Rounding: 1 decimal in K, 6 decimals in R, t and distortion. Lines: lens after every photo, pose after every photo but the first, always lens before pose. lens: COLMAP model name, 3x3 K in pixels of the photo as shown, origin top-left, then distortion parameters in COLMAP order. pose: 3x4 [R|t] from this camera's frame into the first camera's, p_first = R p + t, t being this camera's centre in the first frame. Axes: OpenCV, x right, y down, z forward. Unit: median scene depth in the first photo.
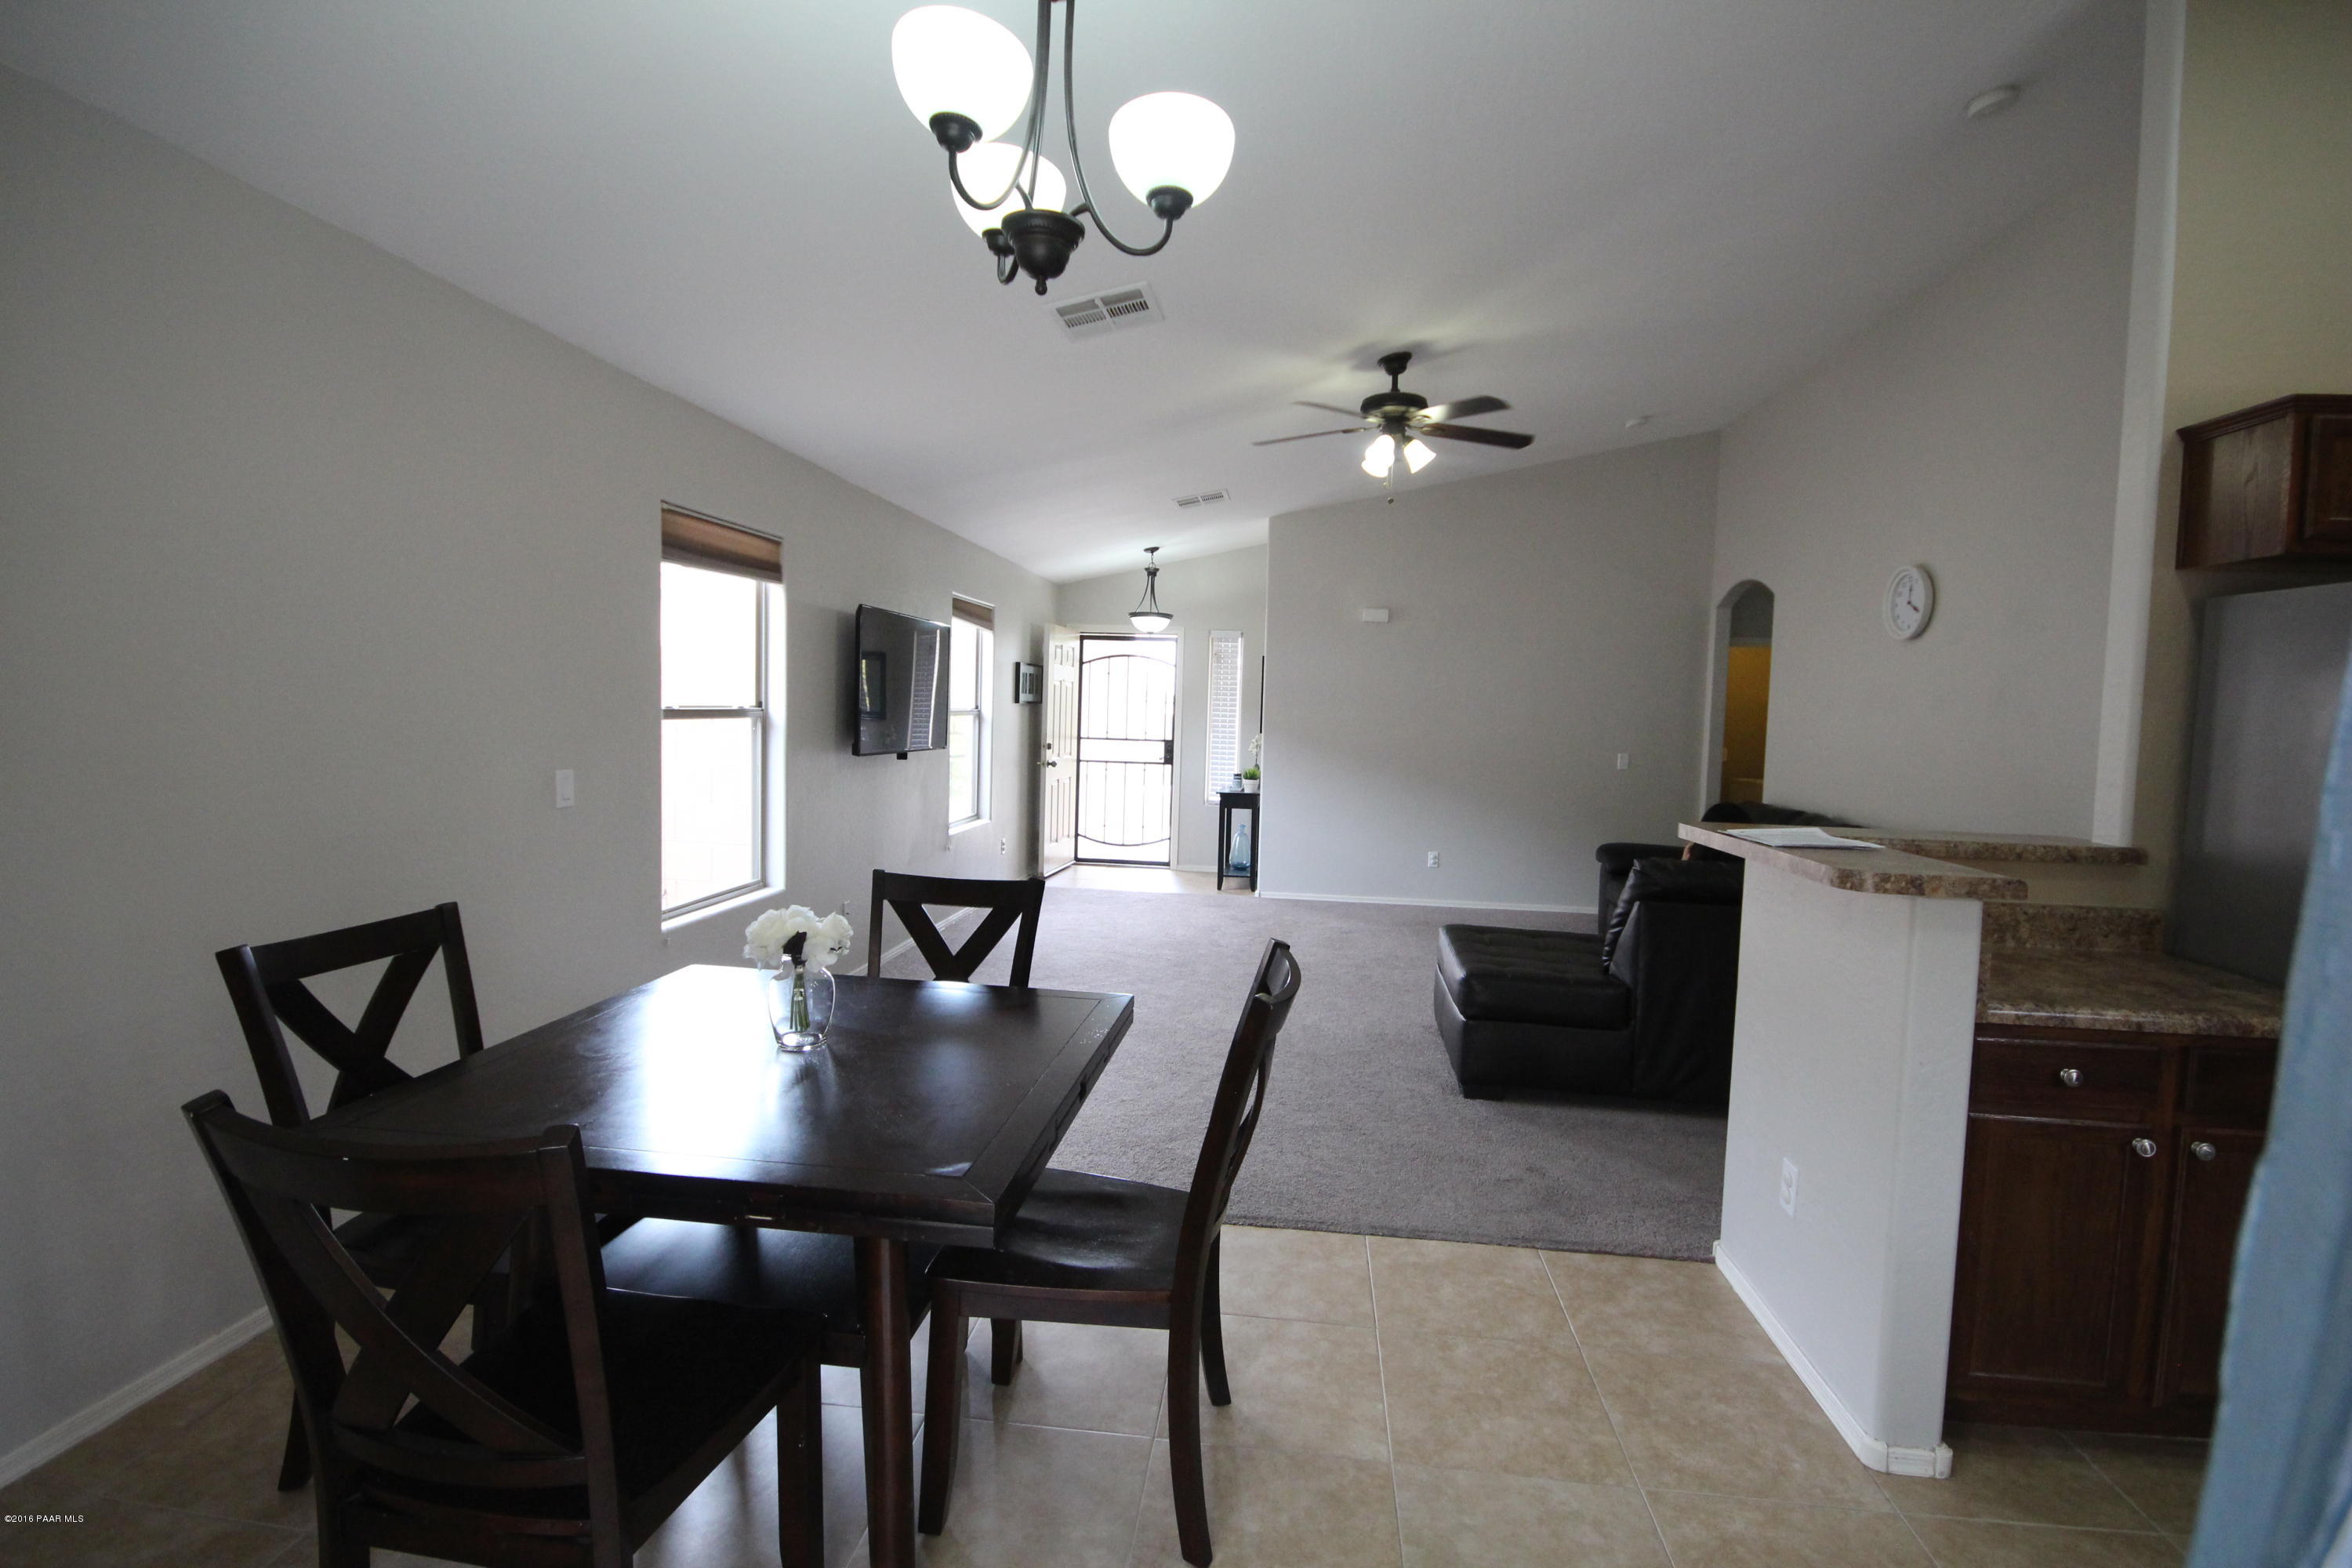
lens RADIAL K [[1089.8, 0, 1185.3], [0, 1089.8, 770.7], [0, 0, 1]] dist [0.002293, -0.000401]
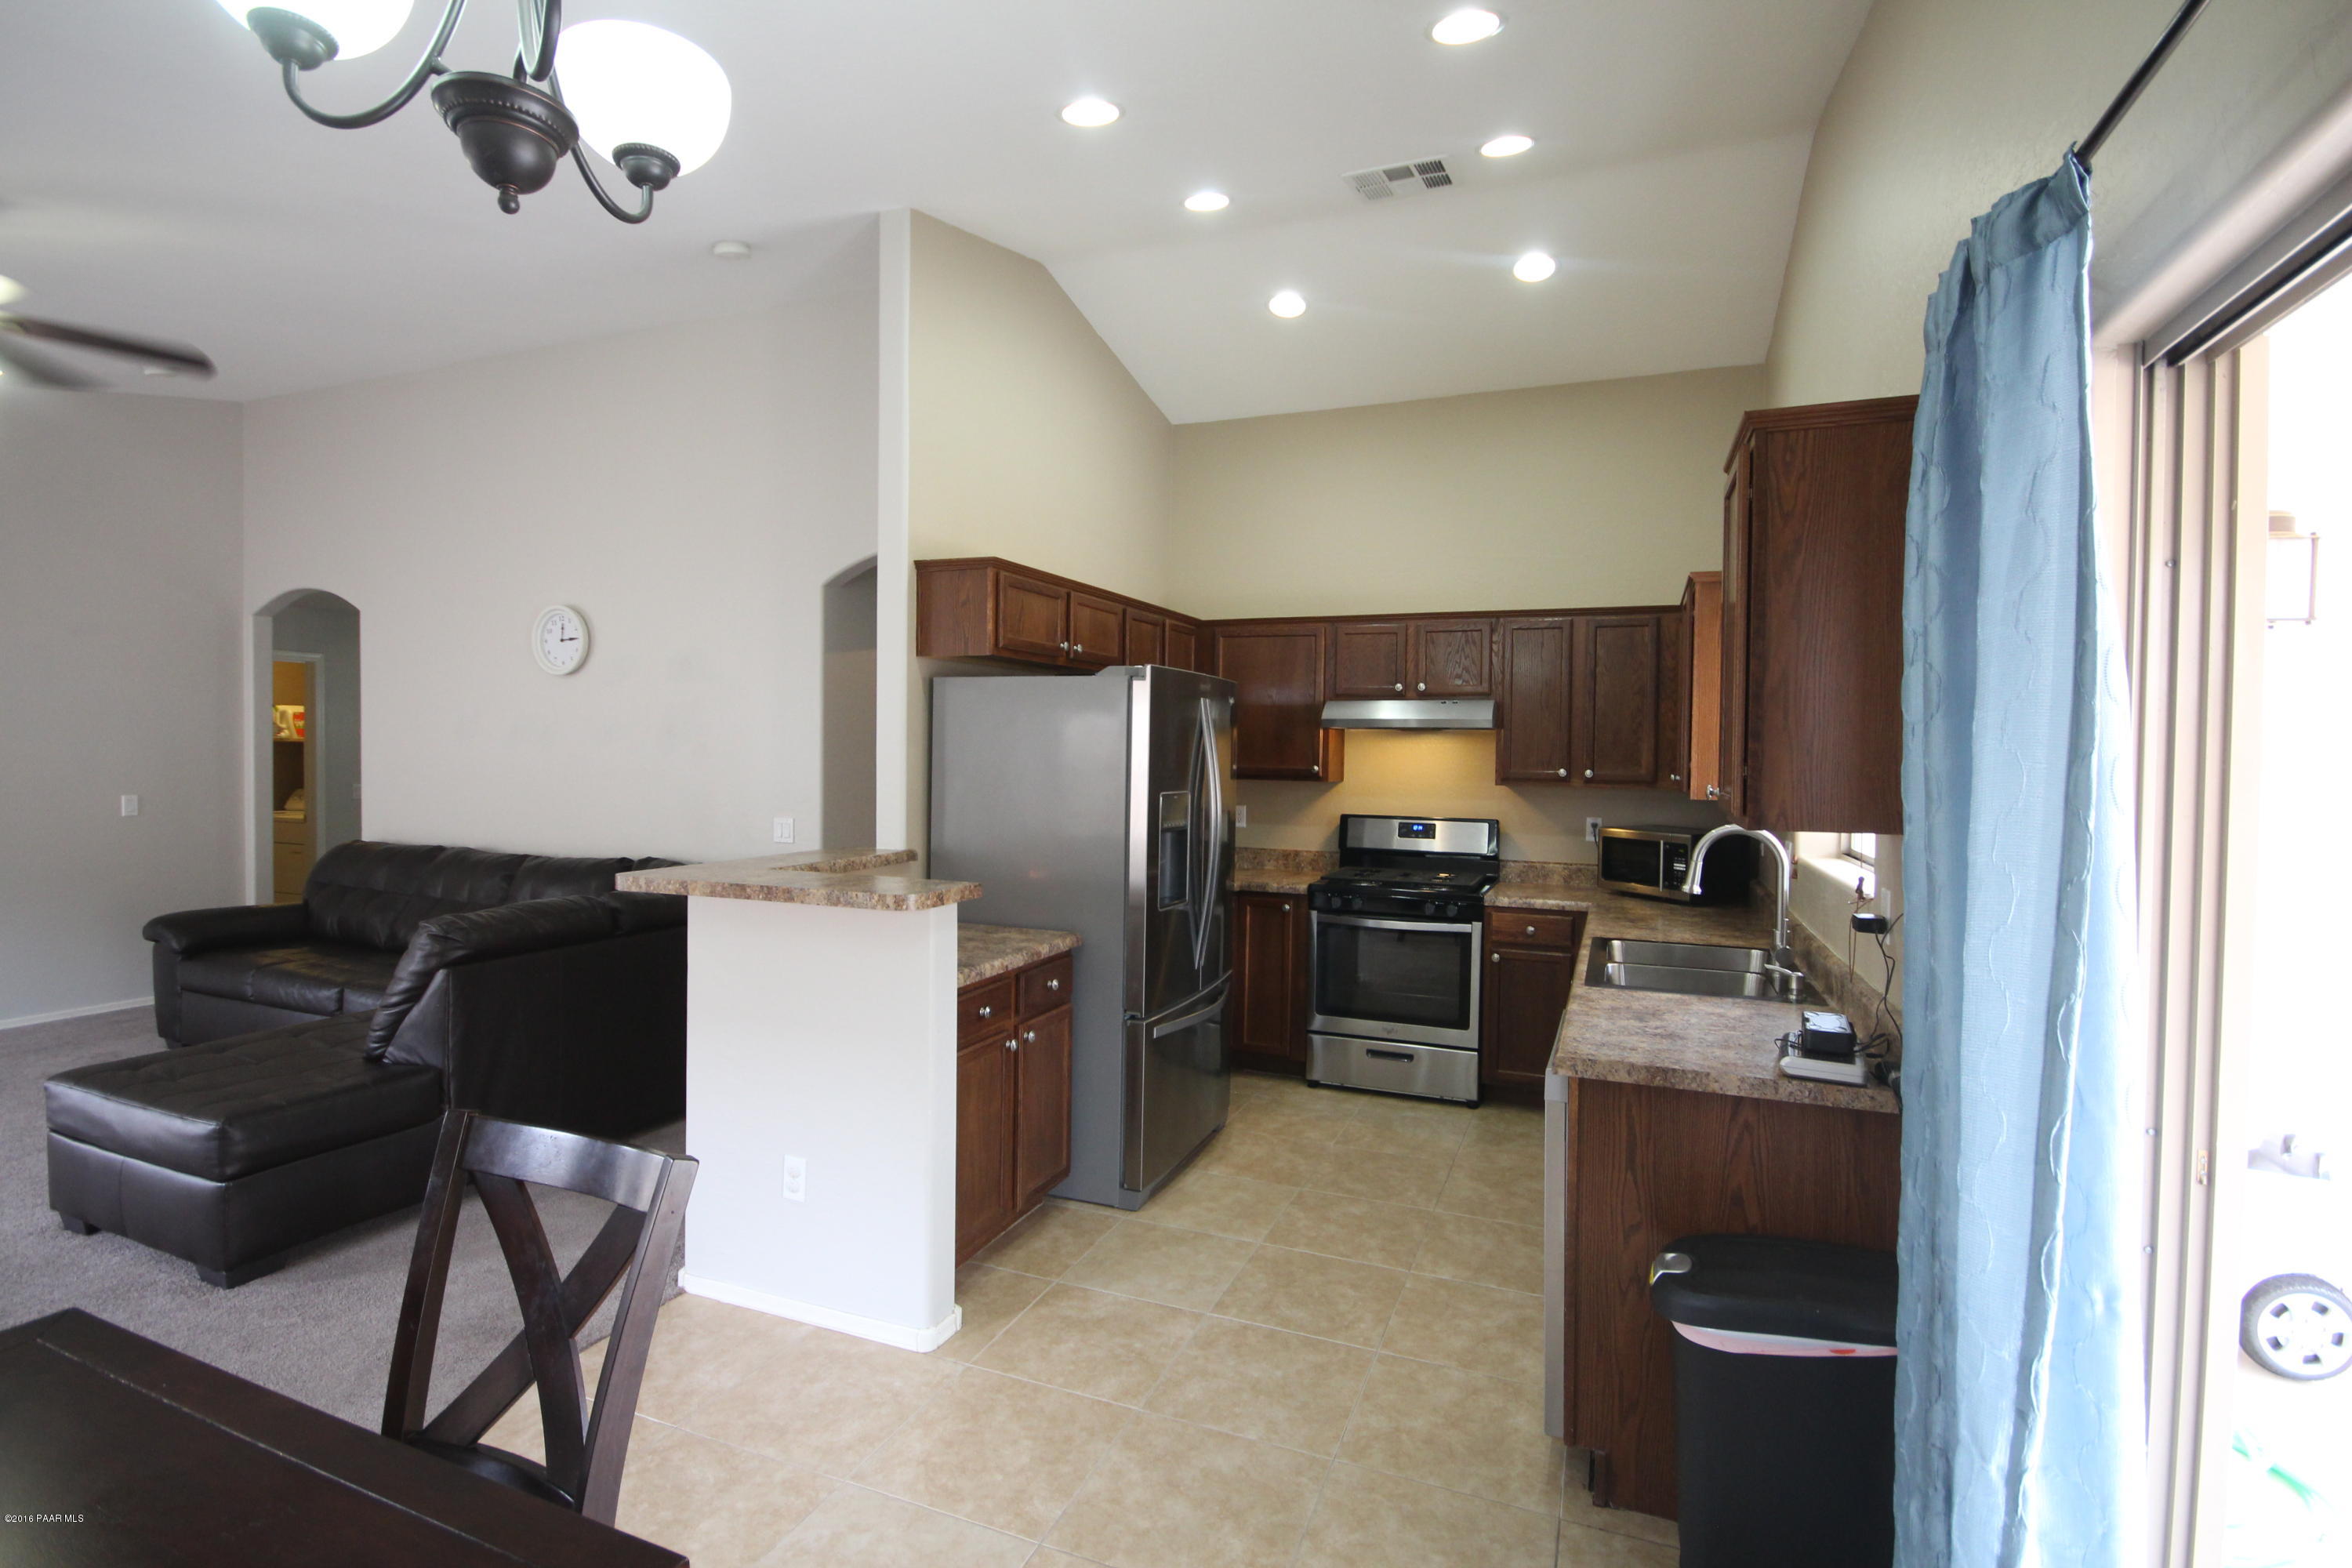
lens RADIAL K [[1089.8, 0, 1185.3], [0, 1089.8, 770.7], [0, 0, 1]] dist [0.002293, -0.000401]
pose [[0.274618, -0.044464, 0.960525, -0.260974], [0.051794, 0.998164, 0.031399, -0.038226], [-0.960157, 0.041127, 0.276417, 0.169683]]
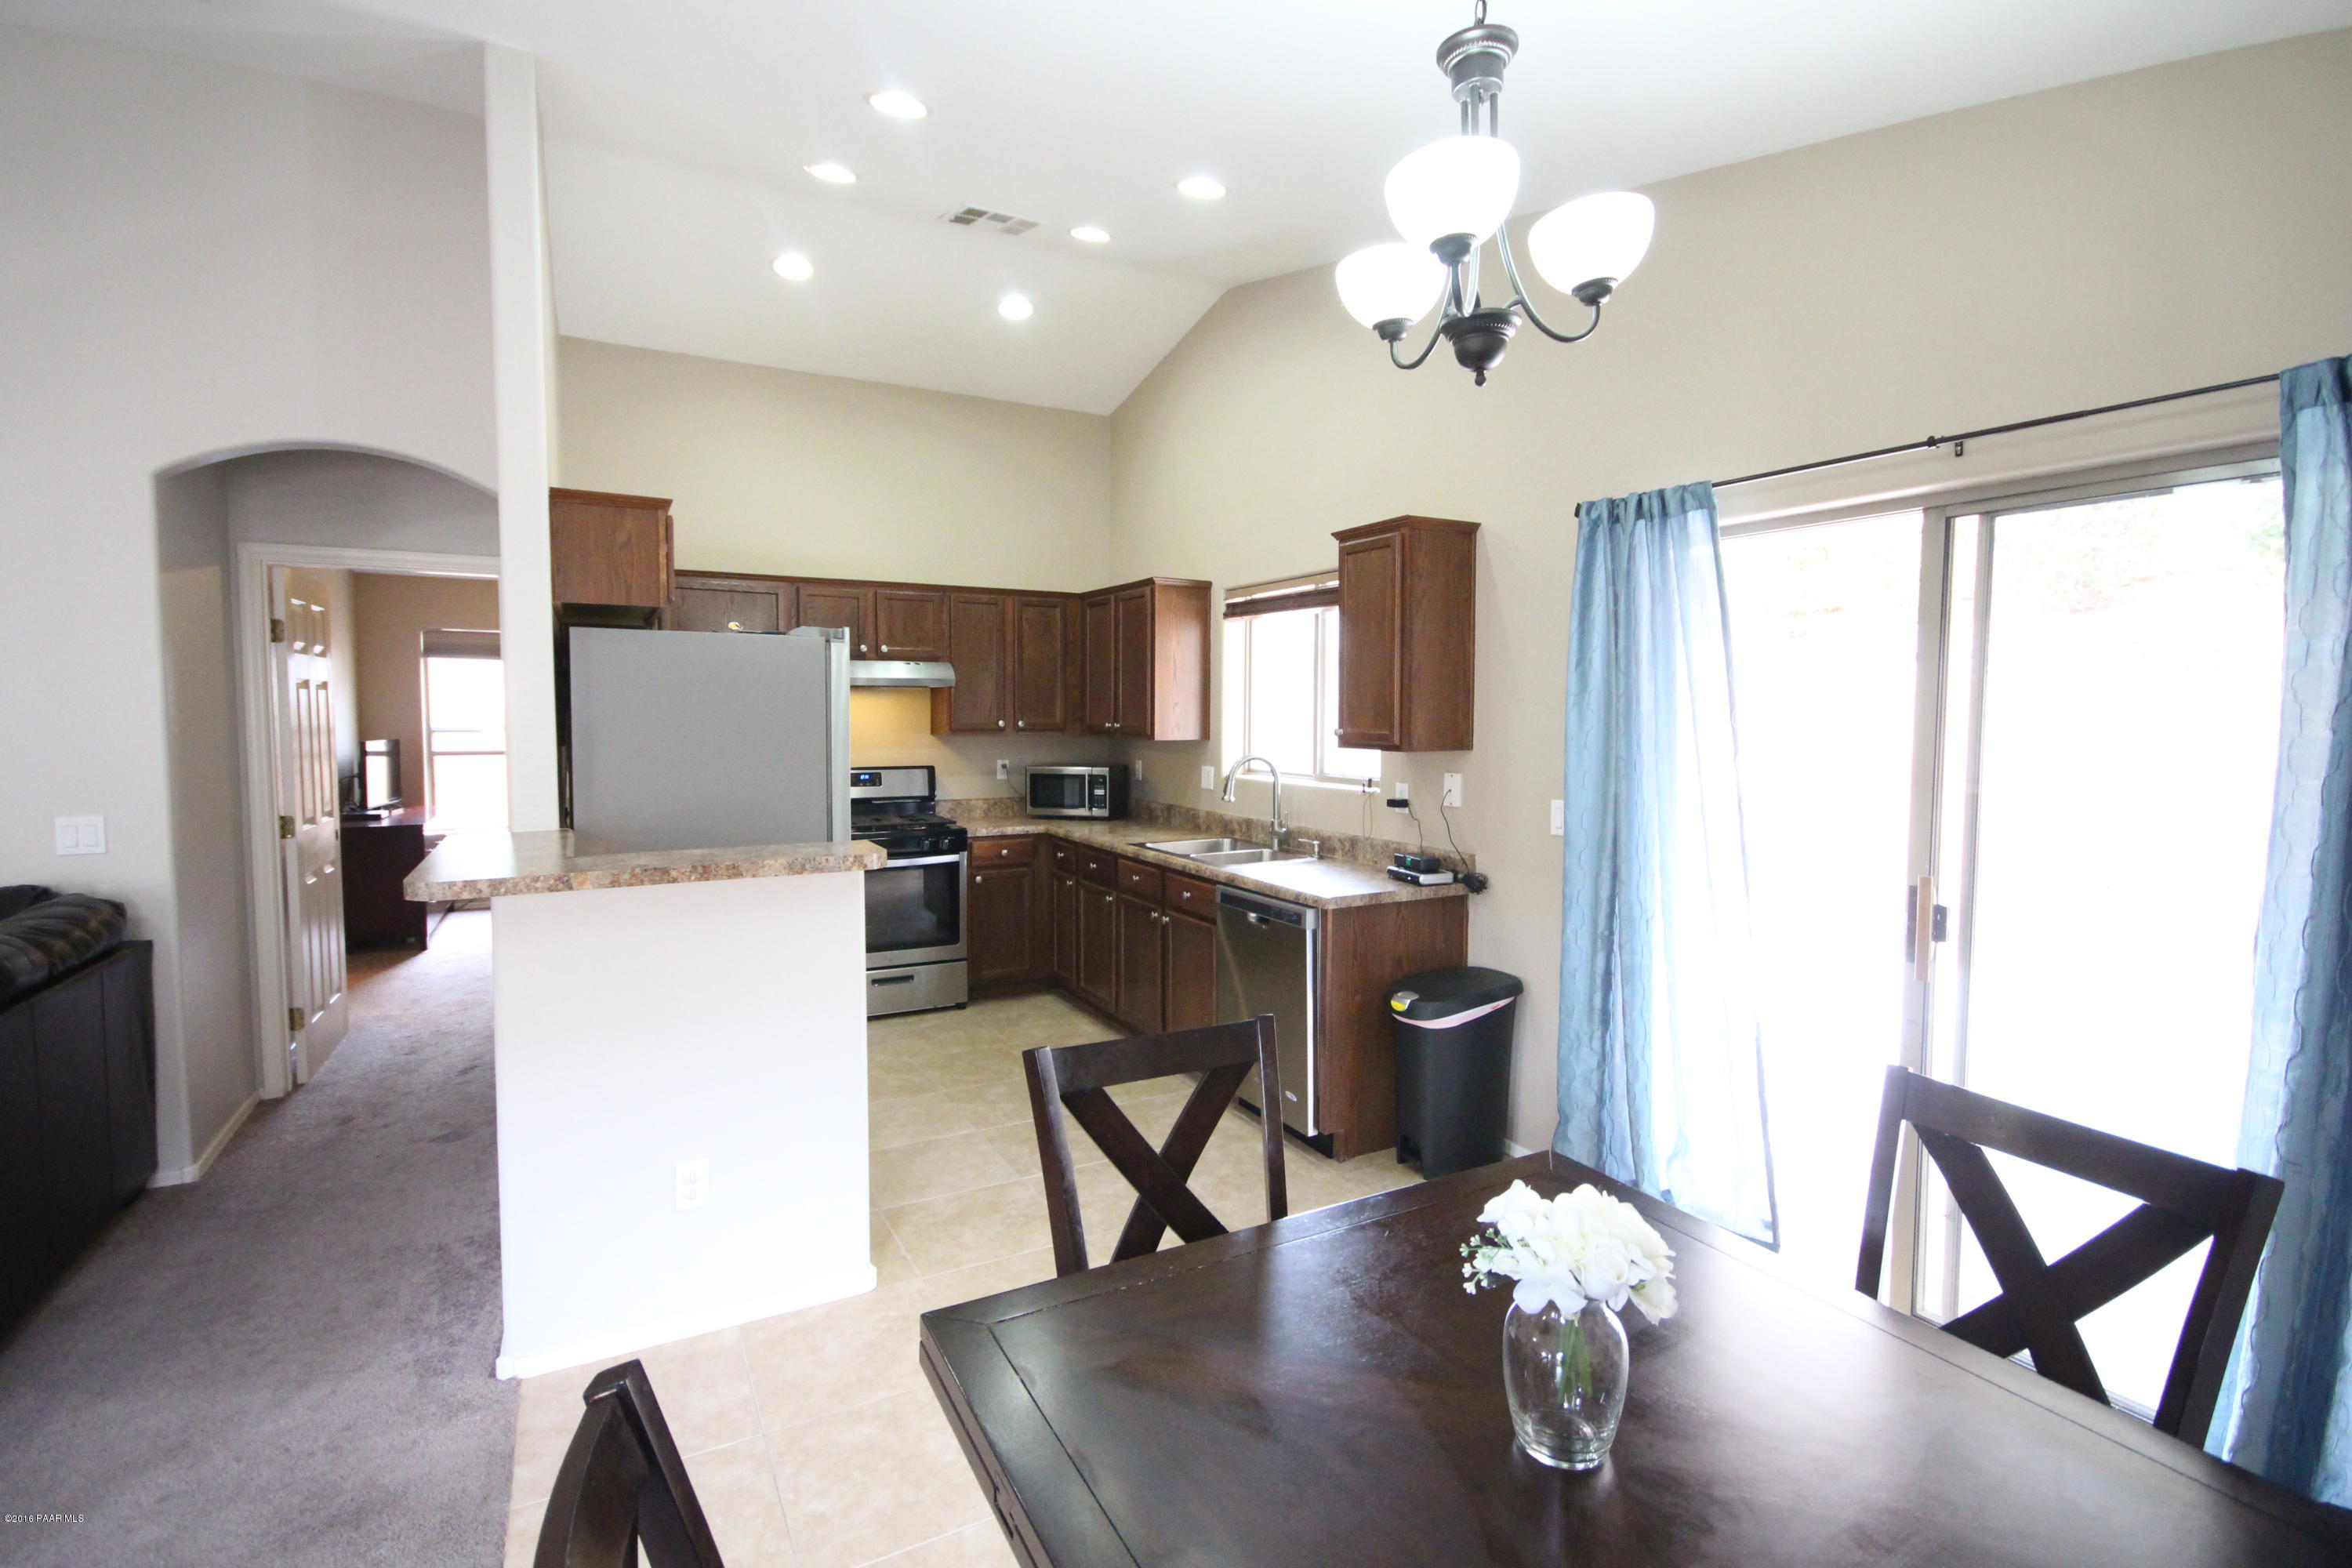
lens RADIAL K [[1089.8, 0, 1185.3], [0, 1089.8, 770.7], [0, 0, 1]] dist [0.002293, -0.000401]
pose [[-0.567869, -0.077812, 0.819433, -0.339891], [0.028829, 0.993031, 0.114275, -0.074213], [-0.822614, 0.088517, -0.561668, 0.723697]]
